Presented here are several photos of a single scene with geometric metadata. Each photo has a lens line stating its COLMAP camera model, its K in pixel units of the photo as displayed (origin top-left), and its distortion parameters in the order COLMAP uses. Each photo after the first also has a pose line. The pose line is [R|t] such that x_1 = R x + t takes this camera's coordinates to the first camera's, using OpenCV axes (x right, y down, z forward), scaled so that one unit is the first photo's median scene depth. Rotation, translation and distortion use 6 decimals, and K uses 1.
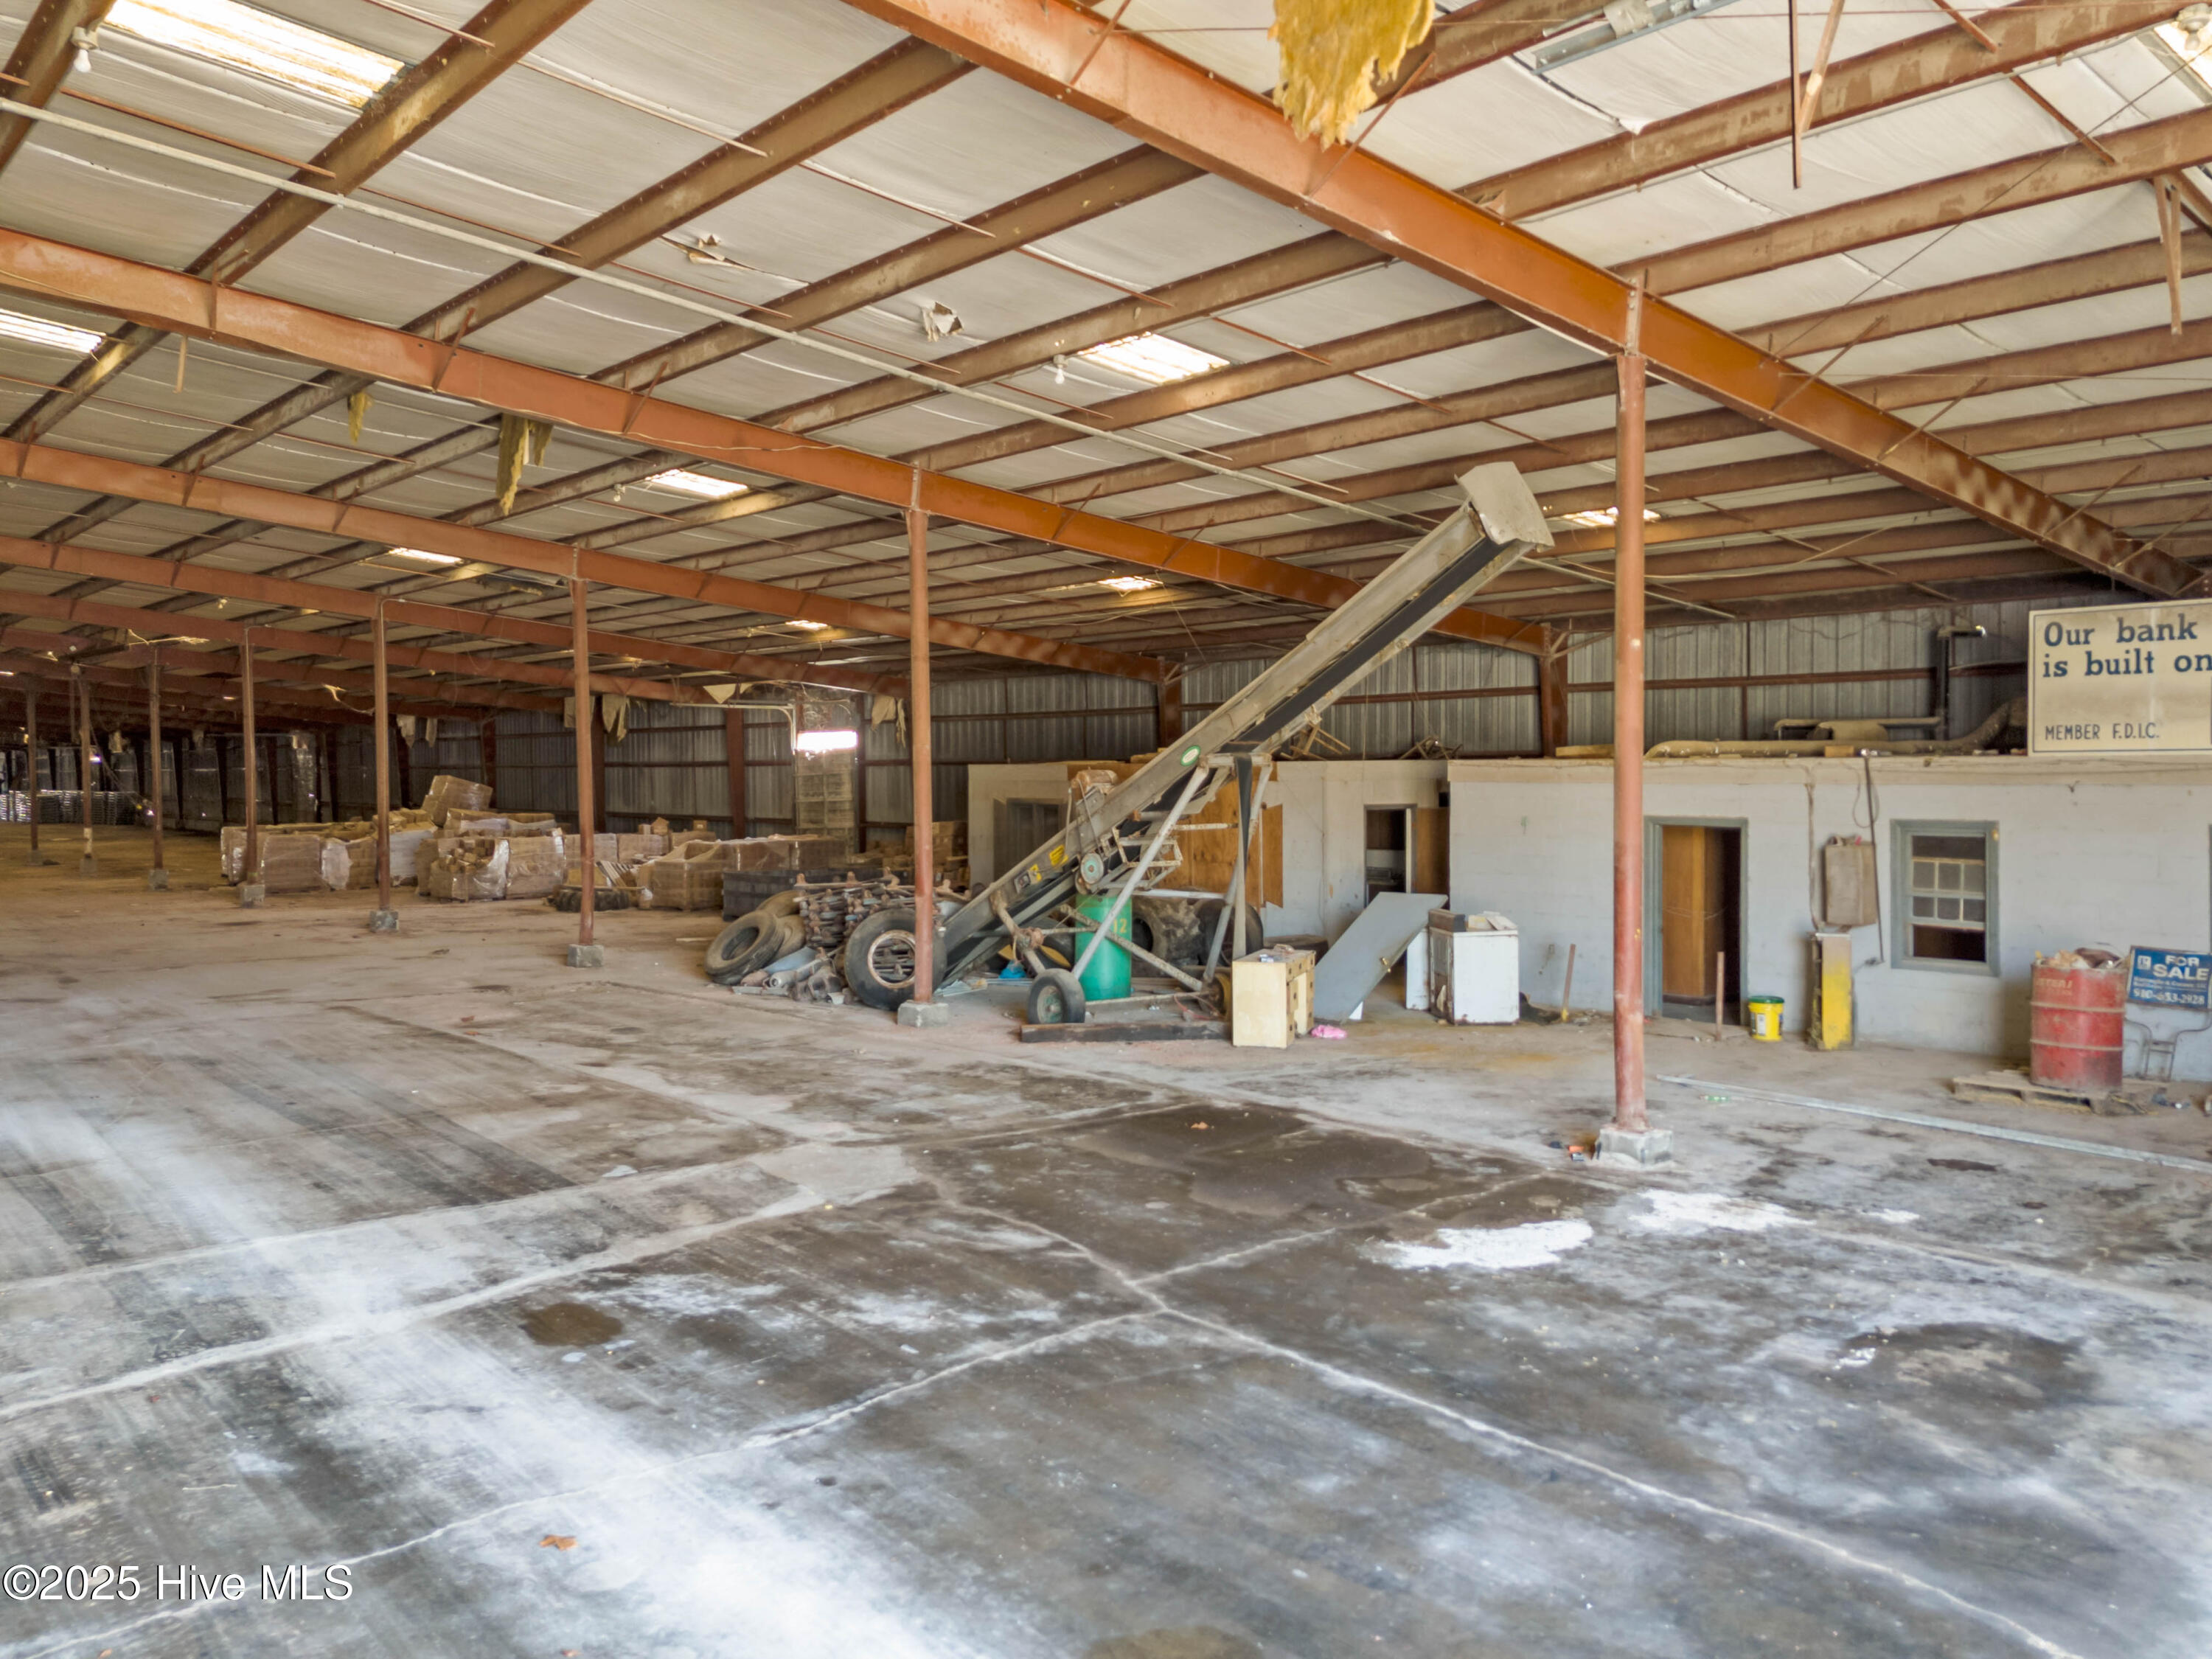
lens RADIAL K [[1652.7, 0, 1106.0], [0, 1652.7, 829.5], [0, 0, 1]] dist [0.071855, -0.052268]
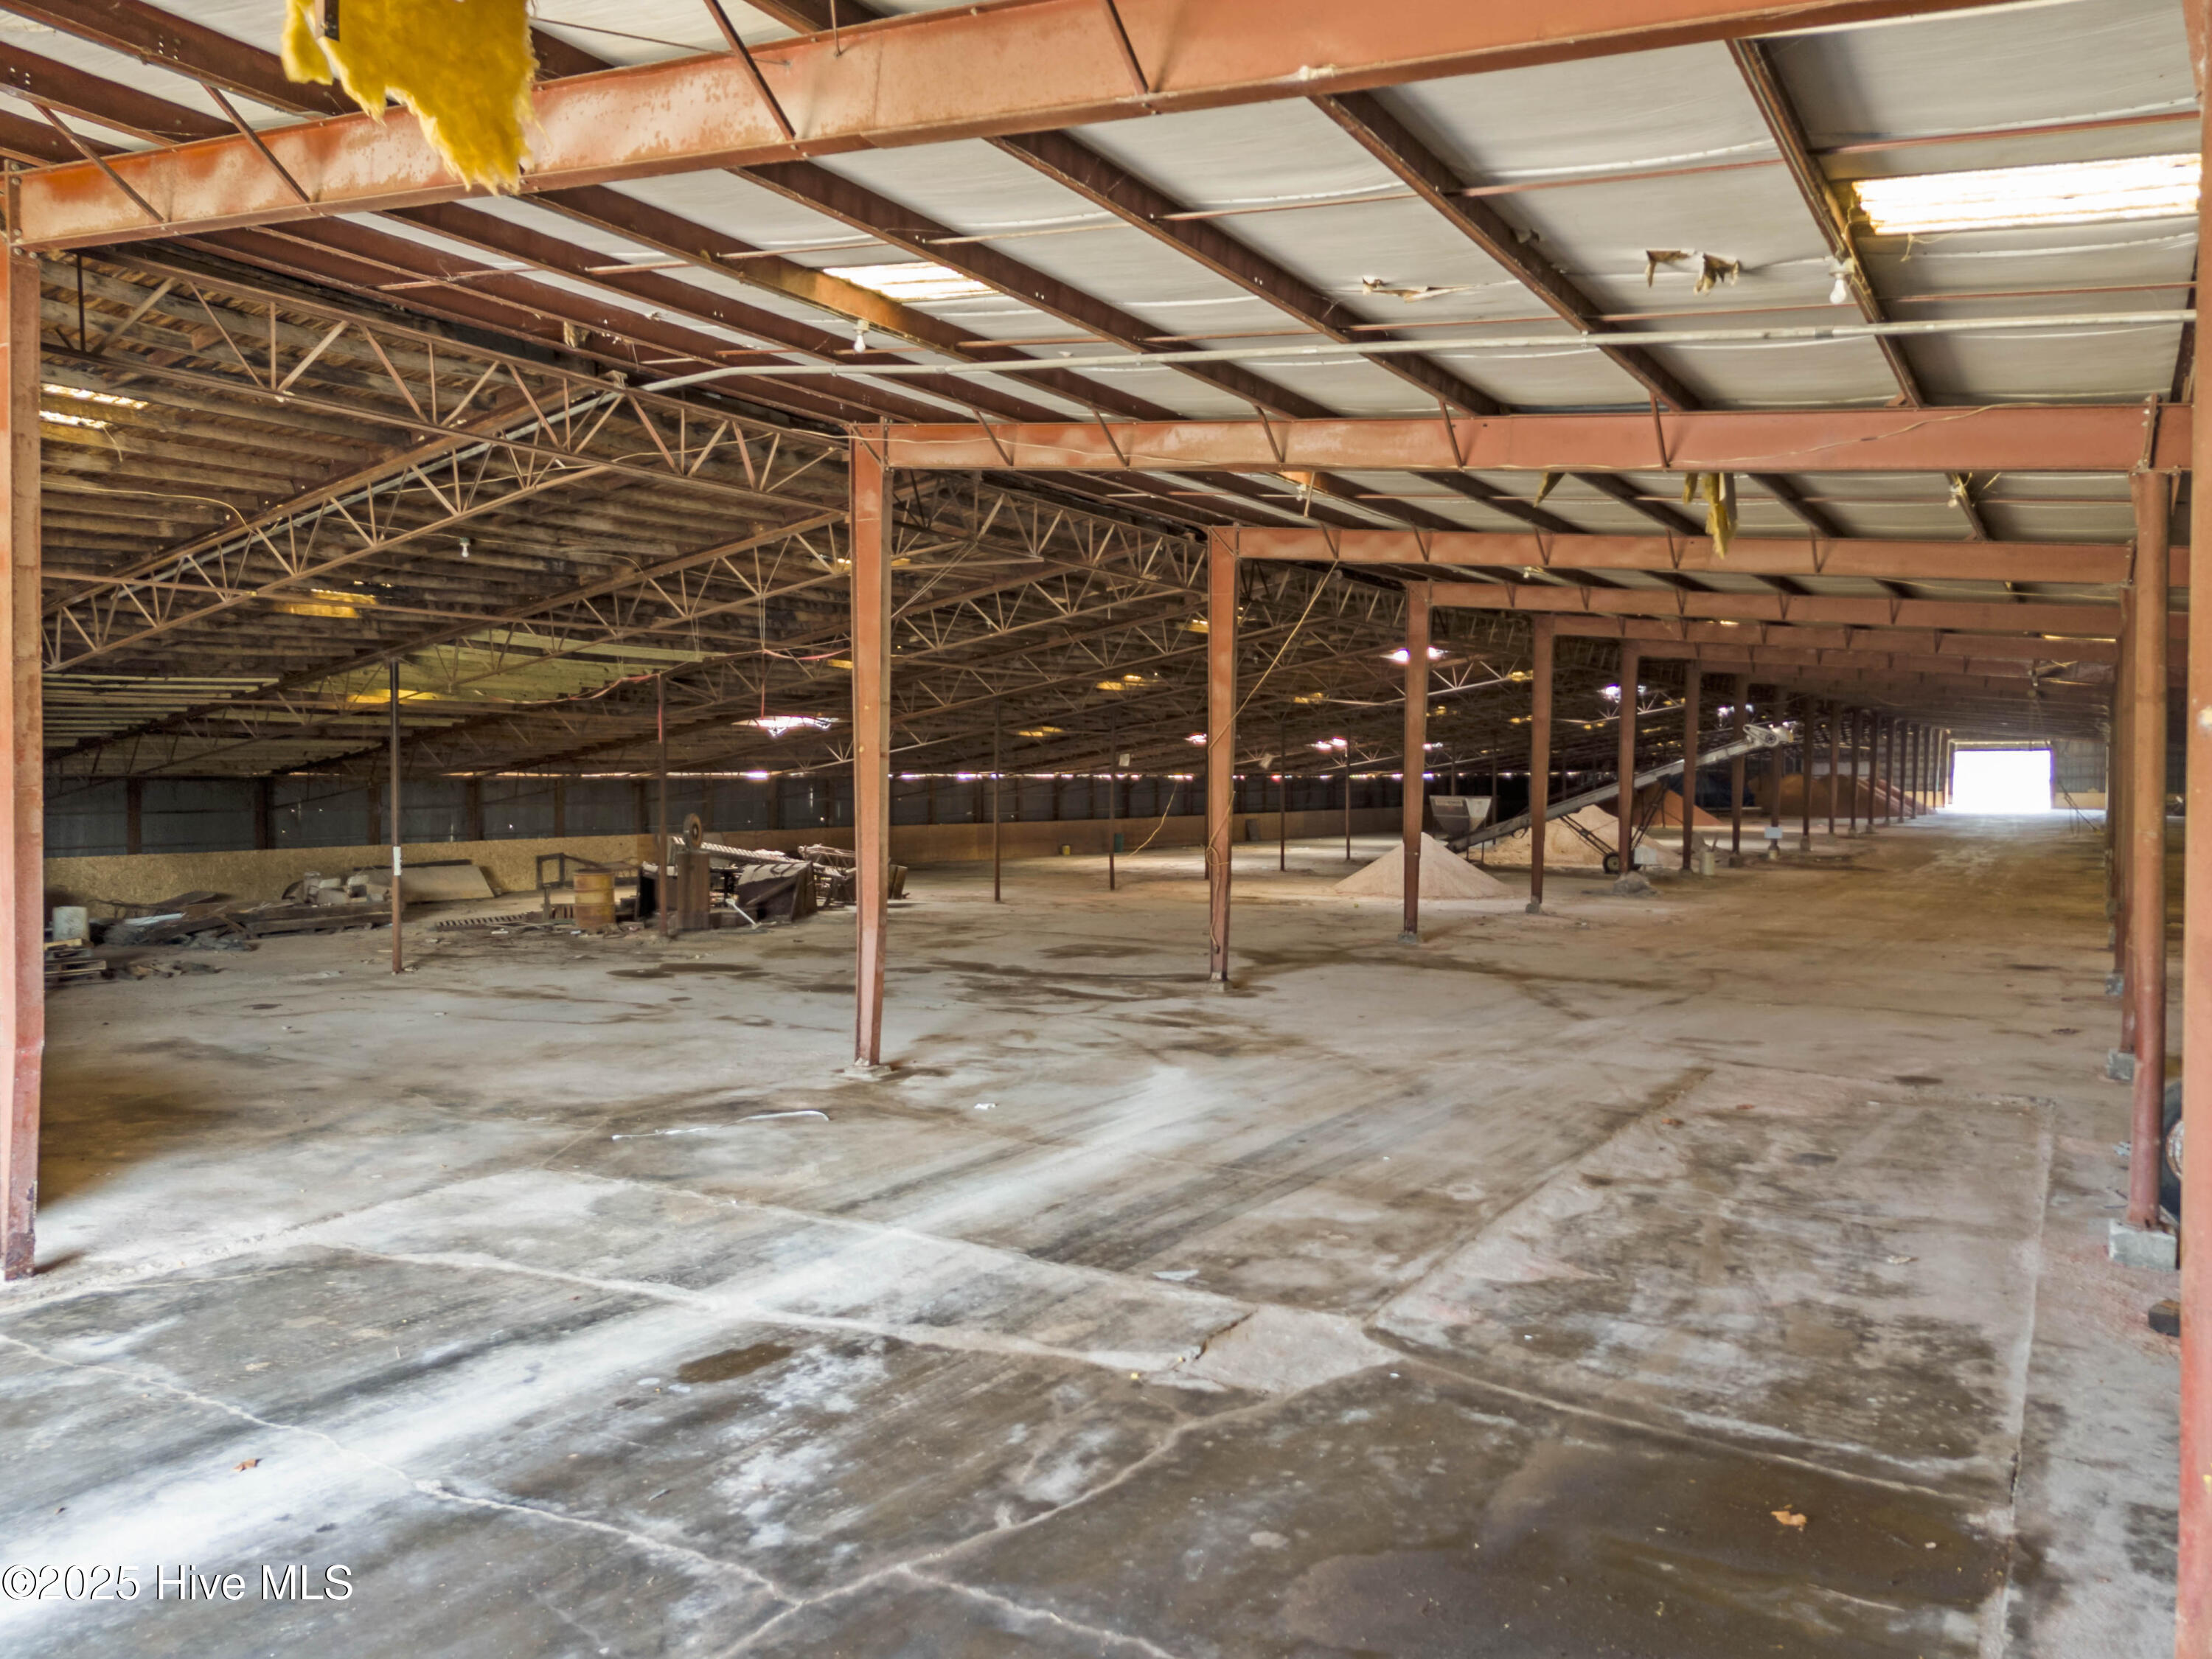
lens RADIAL K [[1652.7, 0, 1106.0], [0, 1652.7, 829.5], [0, 0, 1]] dist [0.071855, -0.052268]
pose [[0.298543, 0.042604, -0.953445, 0.799079], [-0.037291, 0.998761, 0.032952, -0.116135], [0.953667, 0.025717, 0.299762, 0.832100]]
